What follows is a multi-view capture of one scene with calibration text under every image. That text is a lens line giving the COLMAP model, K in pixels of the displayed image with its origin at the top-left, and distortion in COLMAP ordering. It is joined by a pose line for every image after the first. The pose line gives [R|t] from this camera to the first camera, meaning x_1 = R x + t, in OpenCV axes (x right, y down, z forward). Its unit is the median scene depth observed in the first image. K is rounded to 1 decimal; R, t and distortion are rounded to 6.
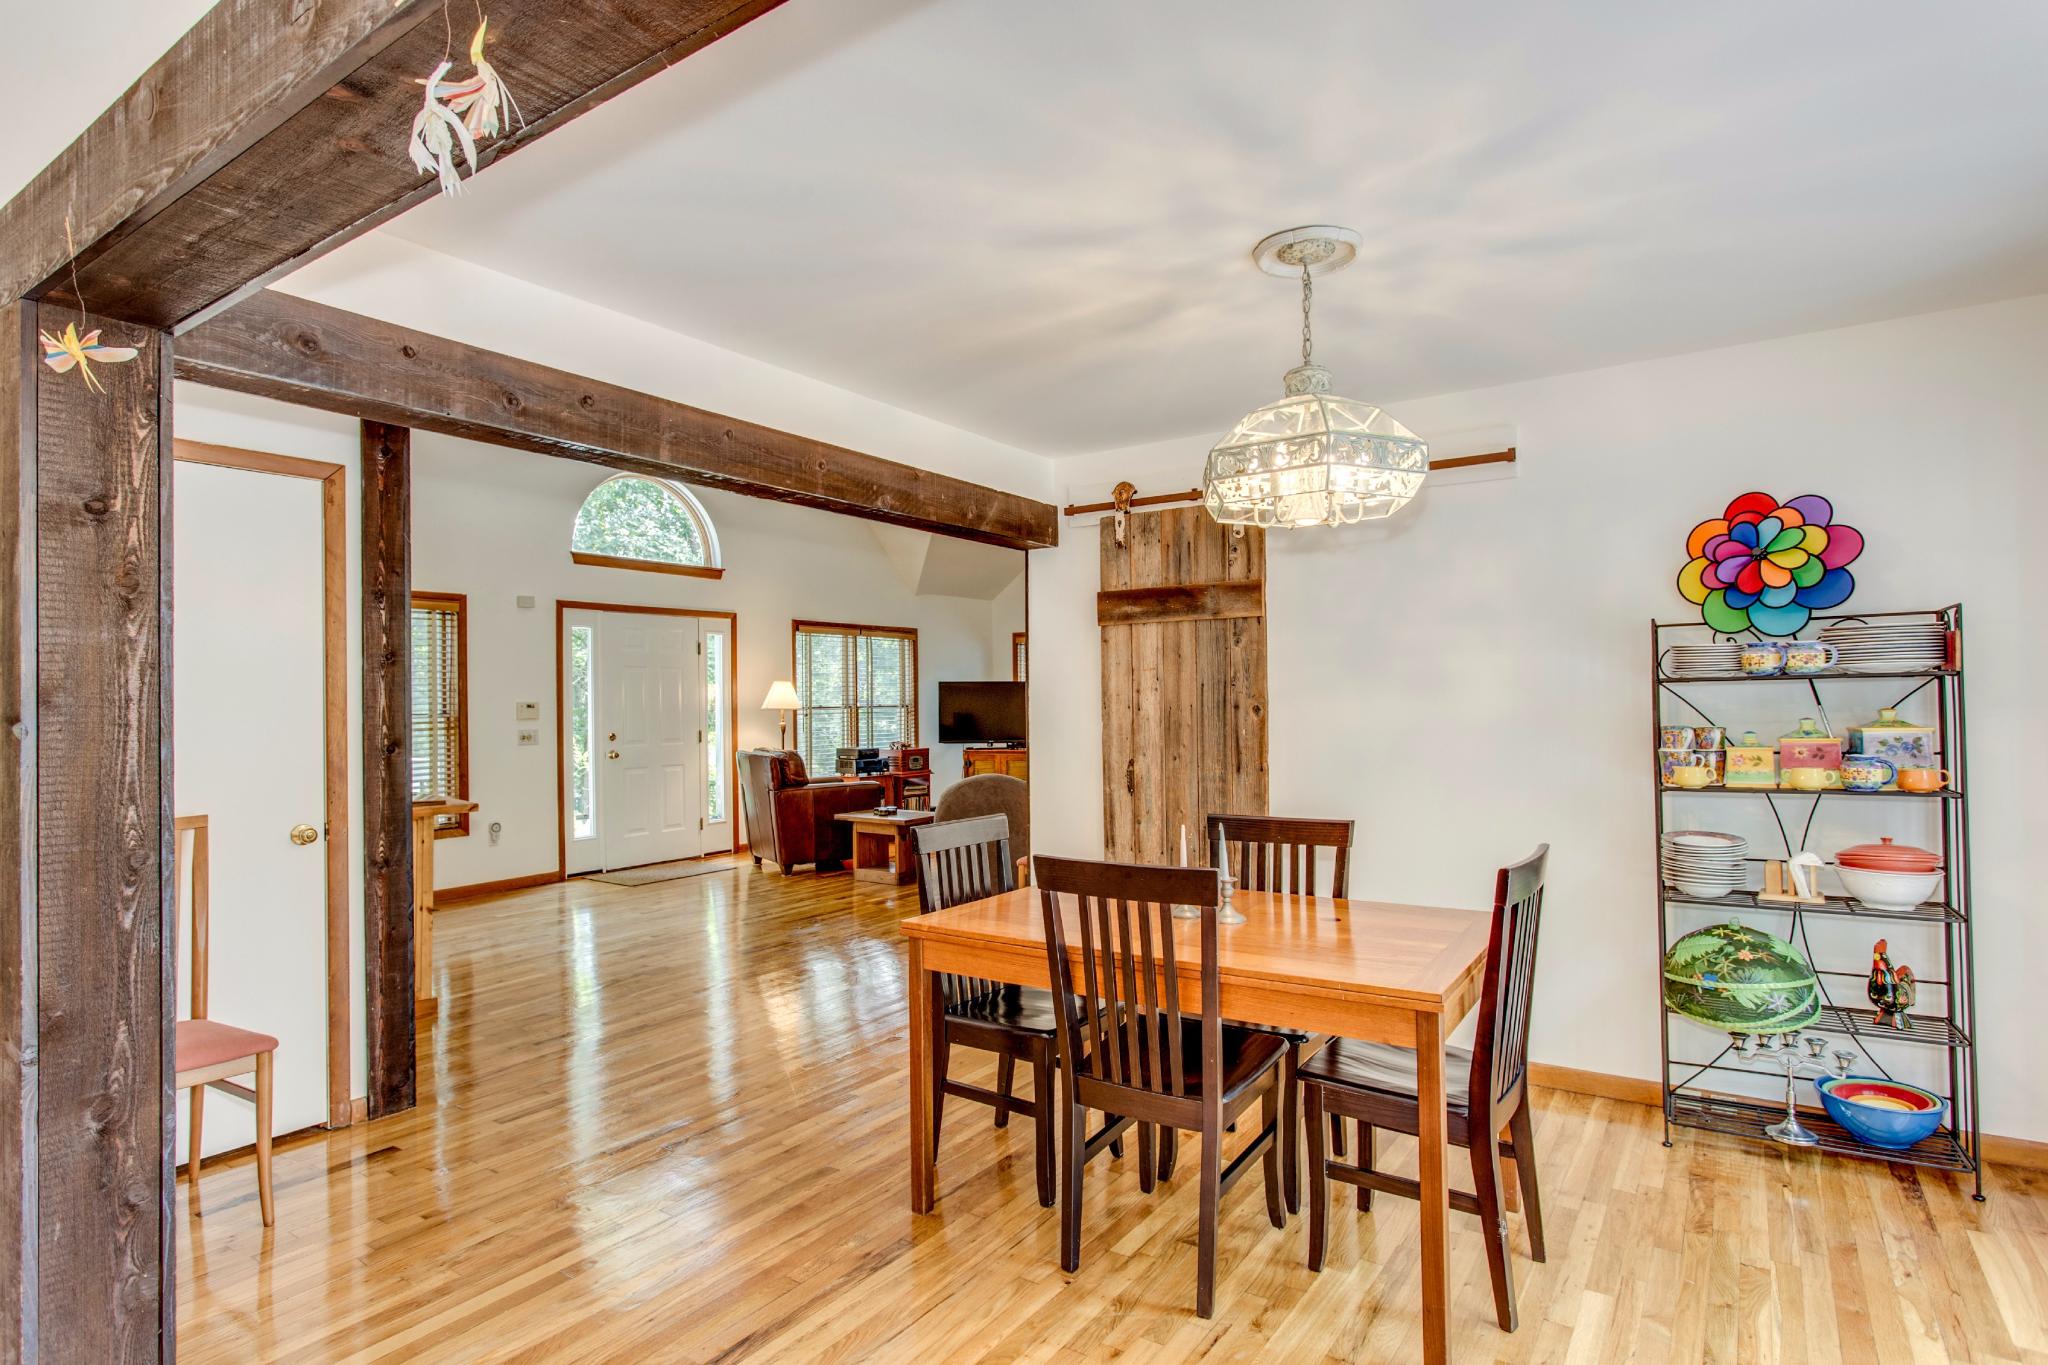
lens RADIAL K [[1063.8, 0, 1017.8], [0, 1063.8, 693.3], [0, 0, 1]] dist [-0.005866, -0.000025]
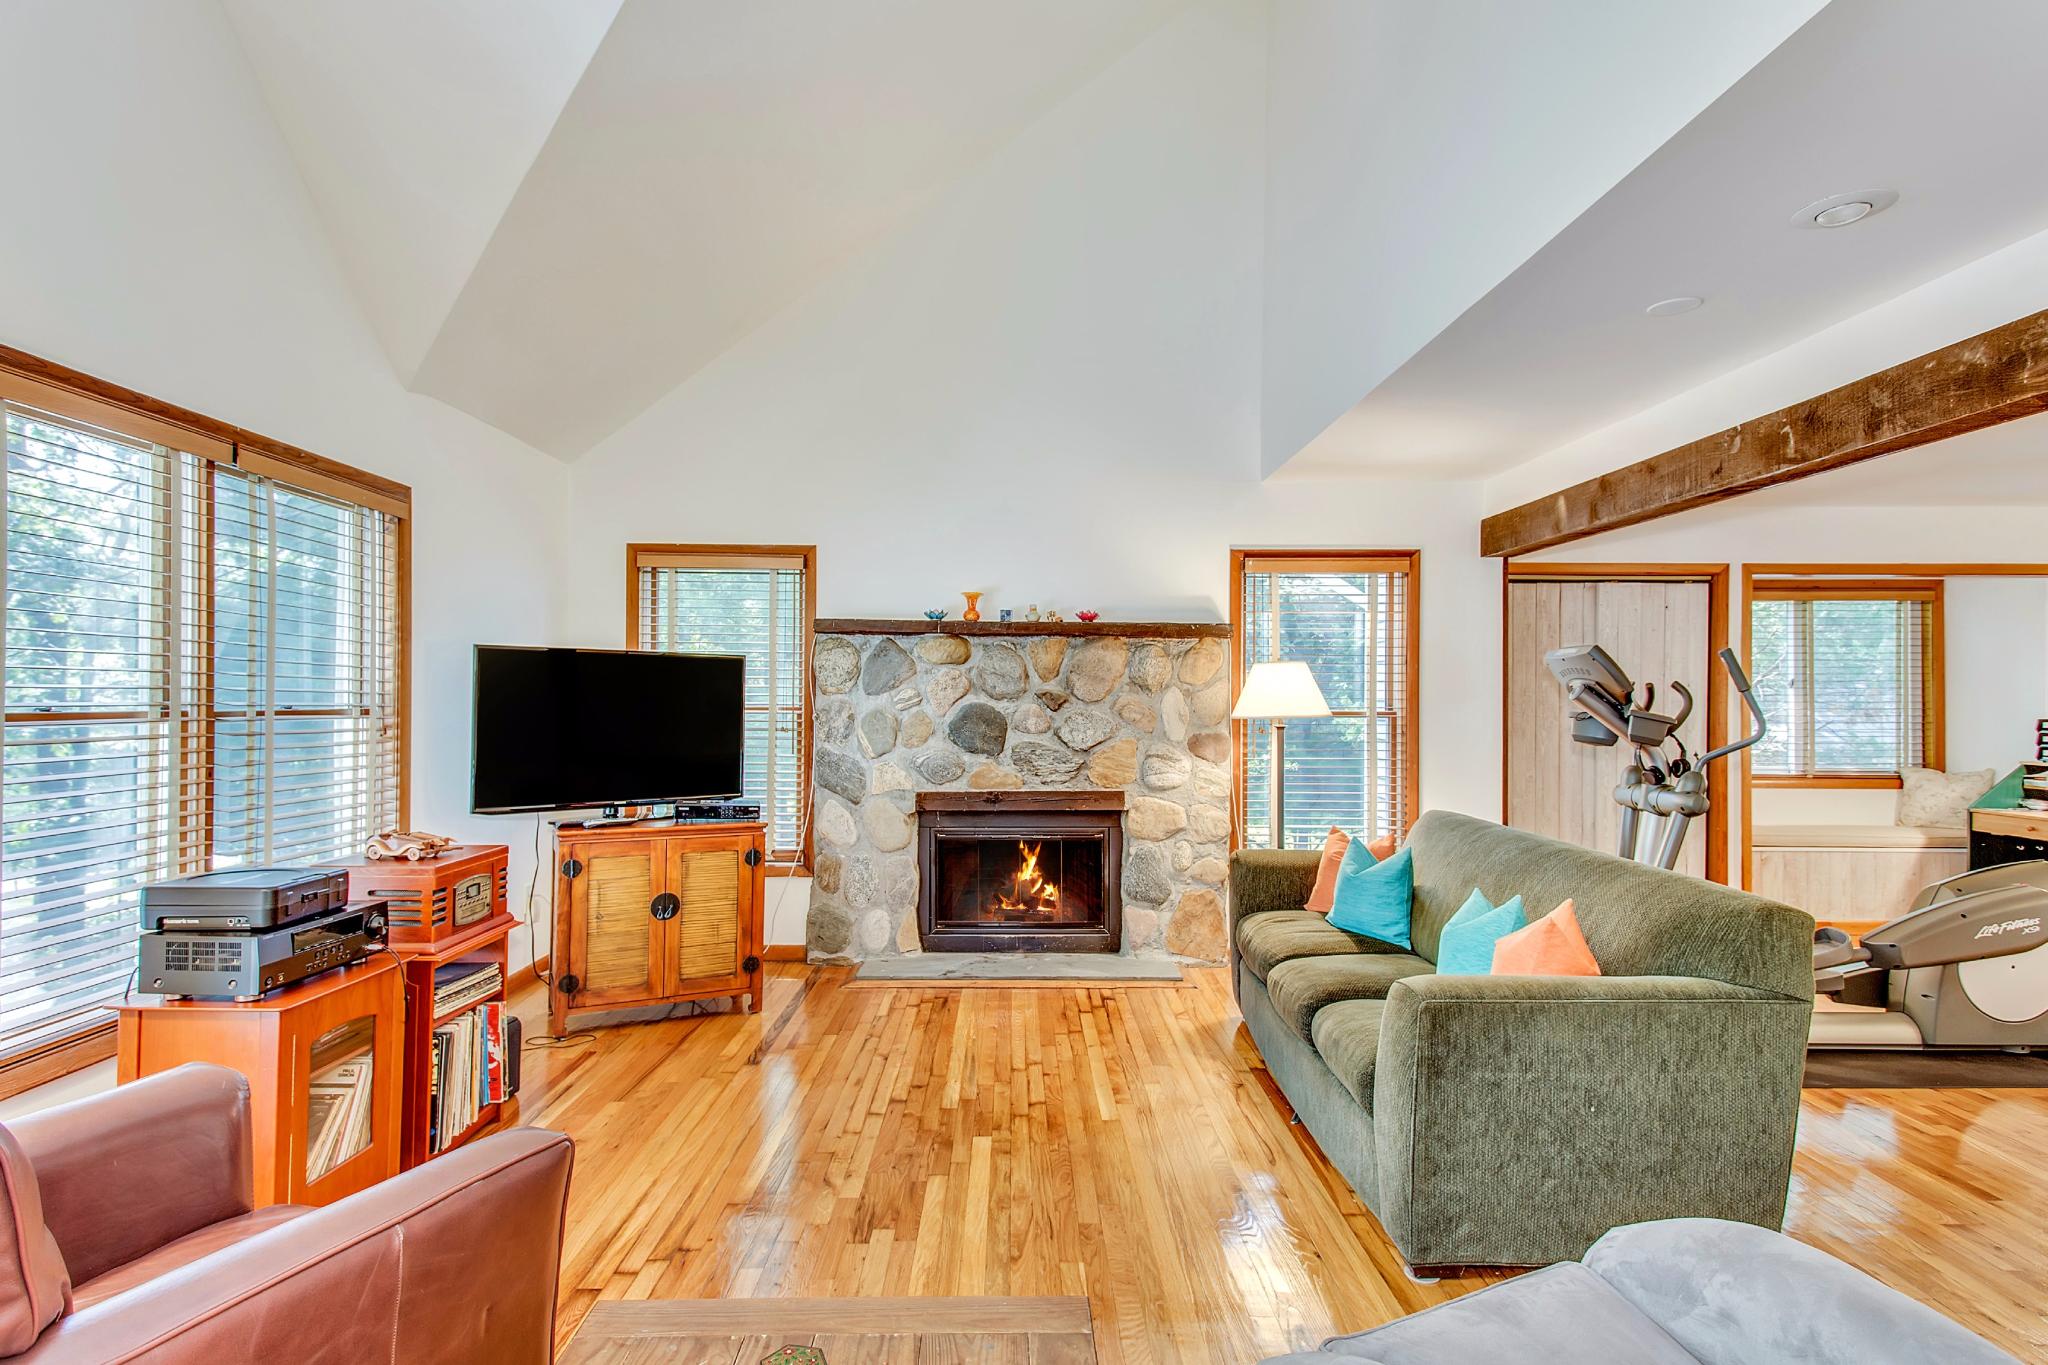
lens RADIAL K [[1070.7, 0, 1024.0], [0, 1070.7, 682.5], [0, 0, 1]] dist [0.000223, 0.000094]
pose [[0.823214, 0.022944, 0.567268, -0.127958], [-0.022791, 0.999713, -0.007360, 0.001989], [-0.567274, -0.006870, 0.823500, 0.603743]]
